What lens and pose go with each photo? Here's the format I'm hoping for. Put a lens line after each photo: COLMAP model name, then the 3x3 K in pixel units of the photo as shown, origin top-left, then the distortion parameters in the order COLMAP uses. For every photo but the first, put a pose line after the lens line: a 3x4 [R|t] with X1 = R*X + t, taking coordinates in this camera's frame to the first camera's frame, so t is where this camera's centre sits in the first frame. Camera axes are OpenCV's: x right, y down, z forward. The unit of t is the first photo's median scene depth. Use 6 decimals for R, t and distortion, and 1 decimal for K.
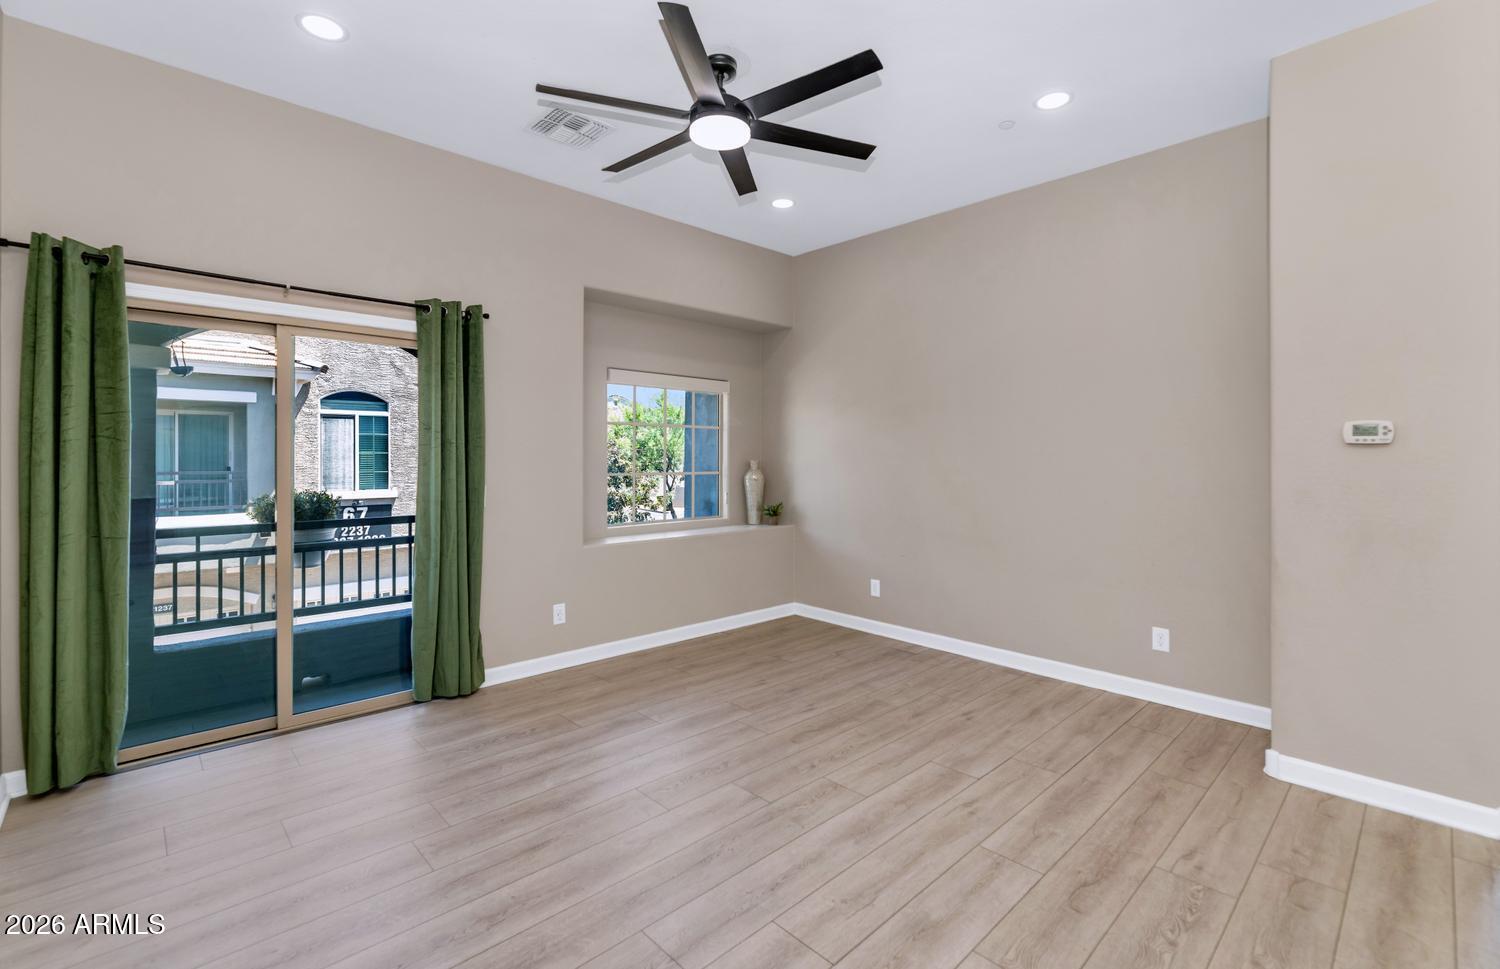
lens RADIAL K [[664.4, 0, 746.8], [0, 664.4, 460.4], [0, 0, 1]] dist [-0.003325, -0.000157]
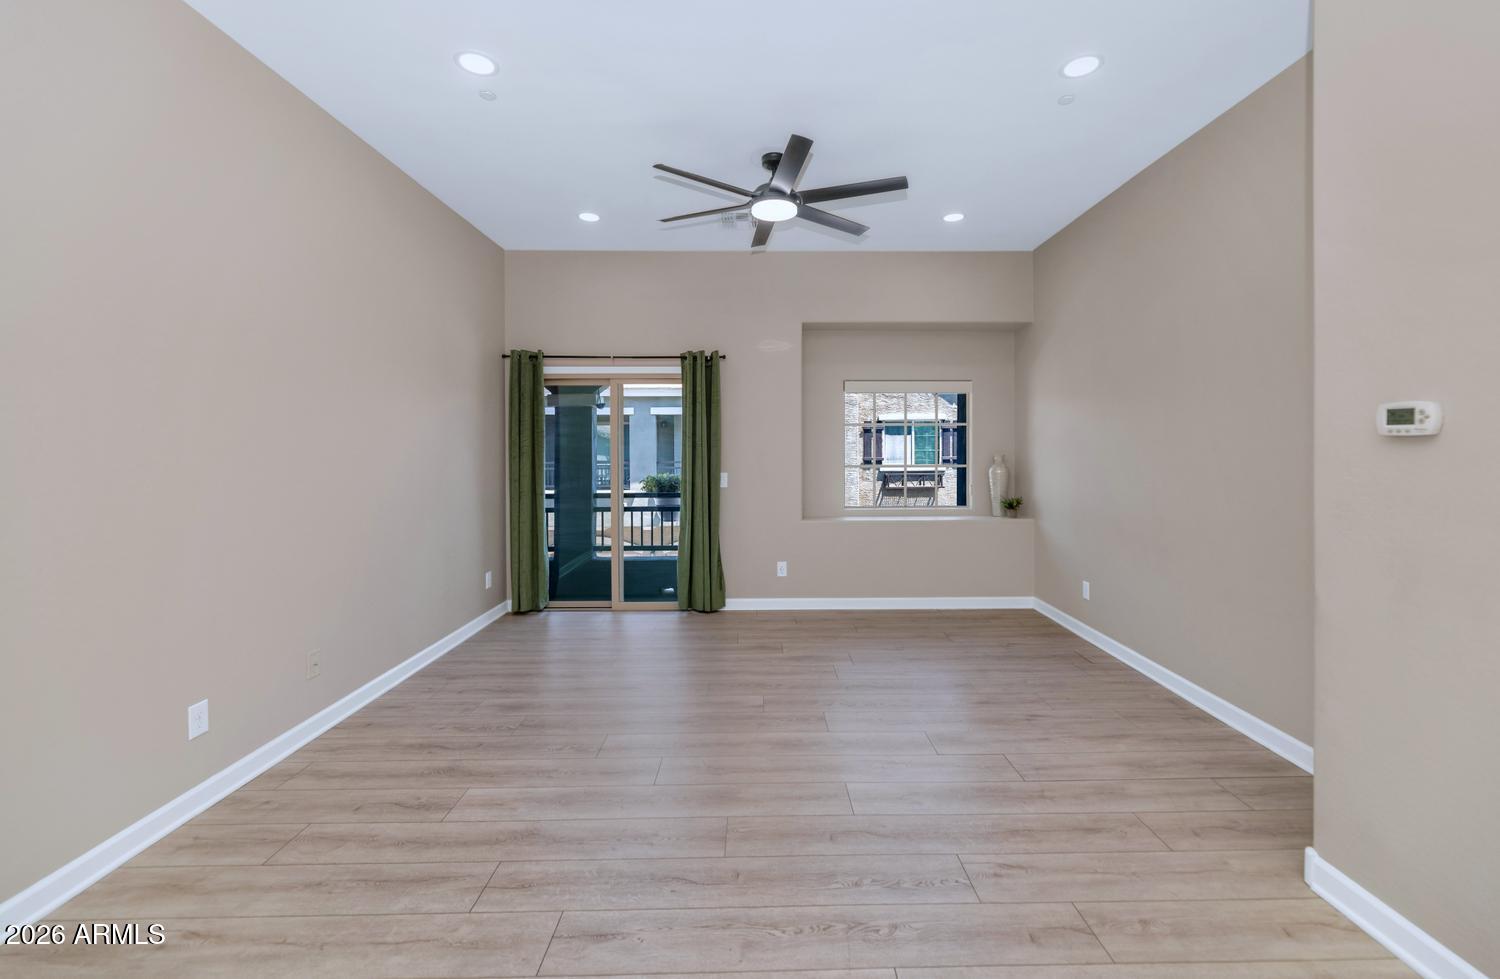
lens RADIAL K [[614.2, 0, 753.9], [0, 614.2, 455.9], [0, 0, 1]] dist [-0.000539, -0.000106]
pose [[0.733645, 0.001501, -0.679532, 0.631805], [0.003008, 0.999981, 0.005457, -0.007355], [0.679527, -0.006048, 0.733626, 0.055756]]
